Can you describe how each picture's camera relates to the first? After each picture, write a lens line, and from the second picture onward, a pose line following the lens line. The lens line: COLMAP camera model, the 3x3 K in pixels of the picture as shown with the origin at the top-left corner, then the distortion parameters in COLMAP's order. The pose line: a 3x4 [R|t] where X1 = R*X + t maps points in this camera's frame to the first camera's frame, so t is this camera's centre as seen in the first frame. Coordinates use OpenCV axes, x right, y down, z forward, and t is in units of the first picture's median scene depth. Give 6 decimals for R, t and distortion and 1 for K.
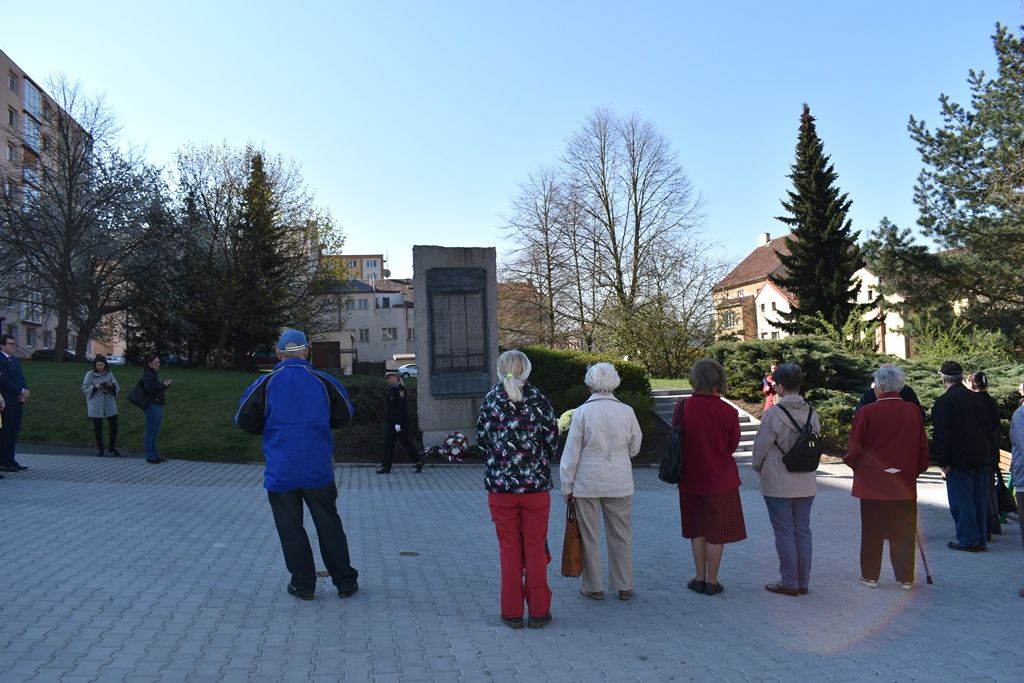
lens RADIAL K [[809.4, 0, 516.1], [0, 809.4, 337.1], [0, 0, 1]] dist [-0.094216, 0.022545]
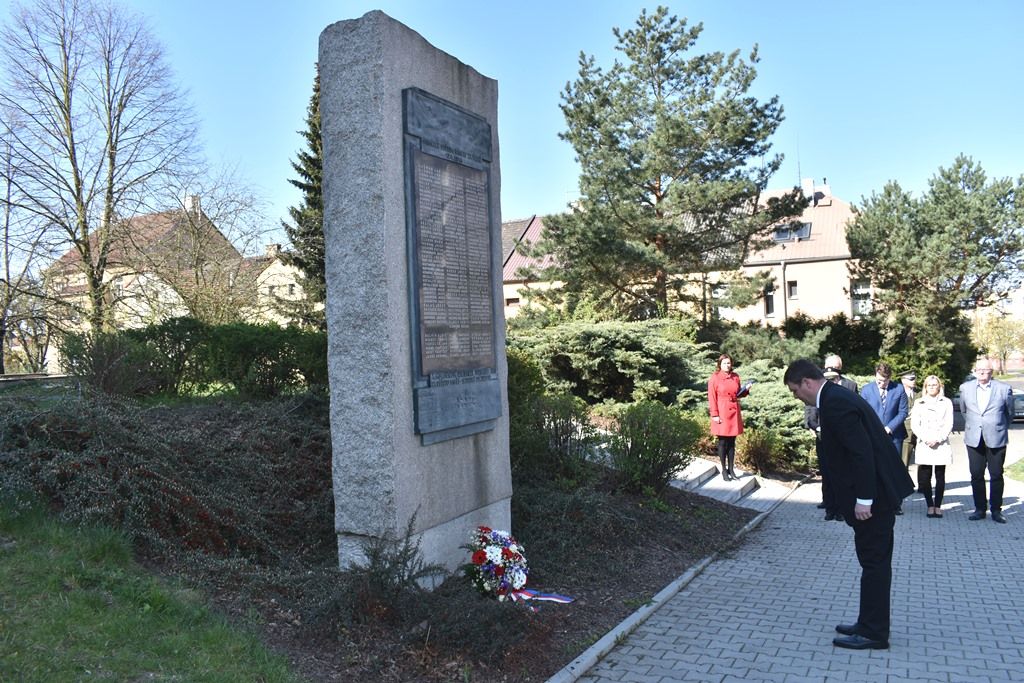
lens RADIAL K [[809.4, 0, 525.1], [0, 809.4, 342.7], [0, 0, 1]] dist [-0.094216, 0.022545]
pose [[0.614528, 0.018741, 0.788672, -0.156631], [-0.019739, 0.999770, -0.008378, 0.014234], [-0.788648, -0.010419, 0.614757, 0.322808]]
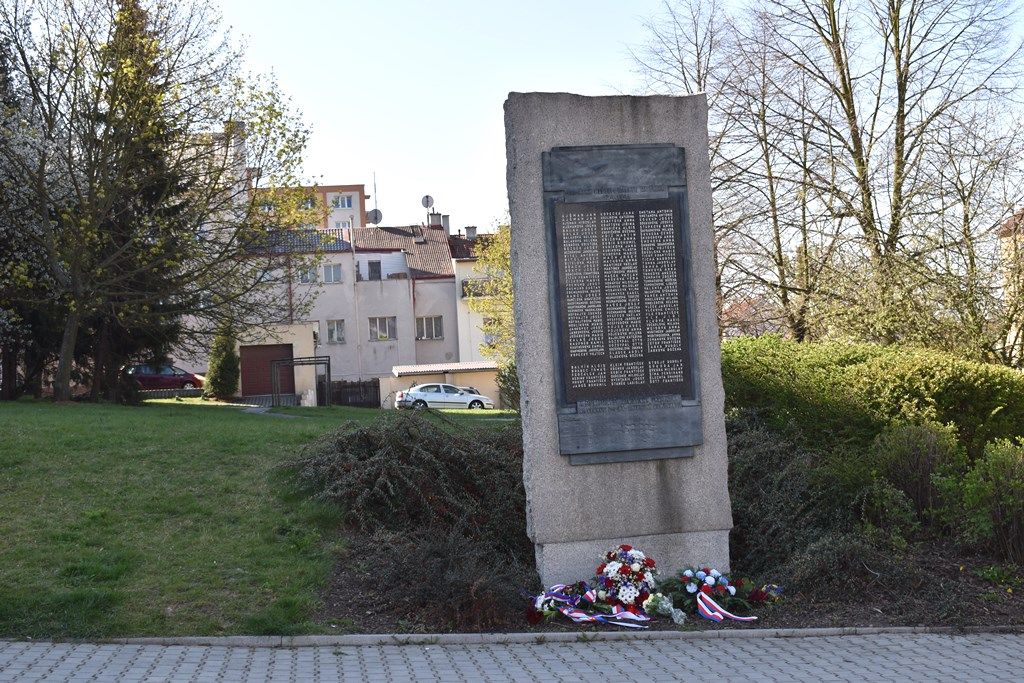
lens RADIAL K [[1445.2, 0, 509.9], [0, 1445.2, 334.6], [0, 0, 1]] dist [-0.021873, 0.000000]
pose [[0.998029, -0.018719, -0.059890, -0.037193], [0.018760, 0.999824, 0.000118, 0.004297], [0.059877, -0.001241, 0.998205, 0.115515]]
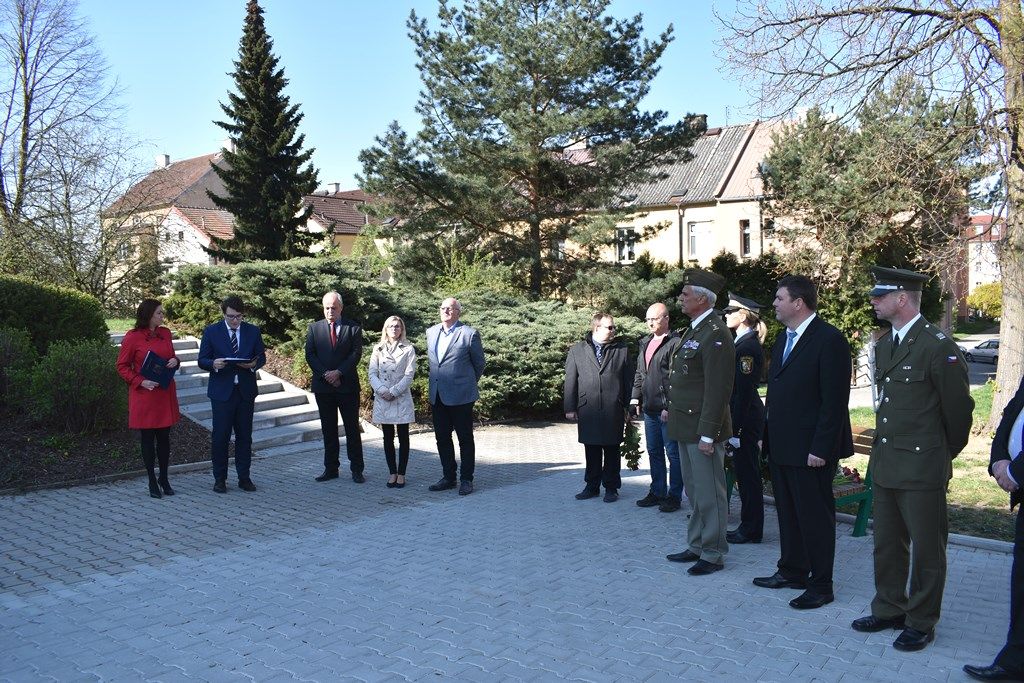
lens RADIAL K [[809.4, 0, 516.6], [0, 809.4, 345.7], [0, 0, 1]] dist [-0.094216, 0.022545]
pose [[0.732739, -0.028625, 0.679908, -0.007981], [-0.029730, 0.996814, 0.074007, 0.009895], [-0.679861, -0.074442, 0.729553, 0.179251]]
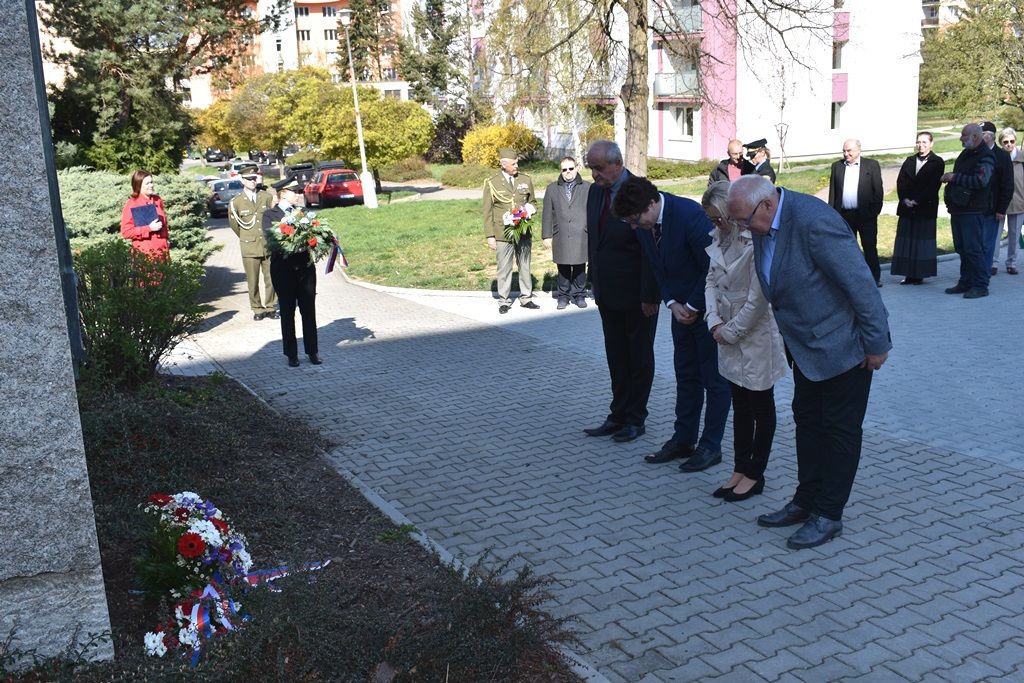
lens RADIAL K [[1054.4, 0, 518.2], [0, 1054.4, 342.6], [0, 0, 1]] dist [-0.009078, 0.000000]
pose [[-0.263240, -0.189235, 0.945989, -0.156602], [0.008445, 0.980084, 0.198405, 0.007783], [-0.964694, 0.060217, -0.256399, 0.428706]]
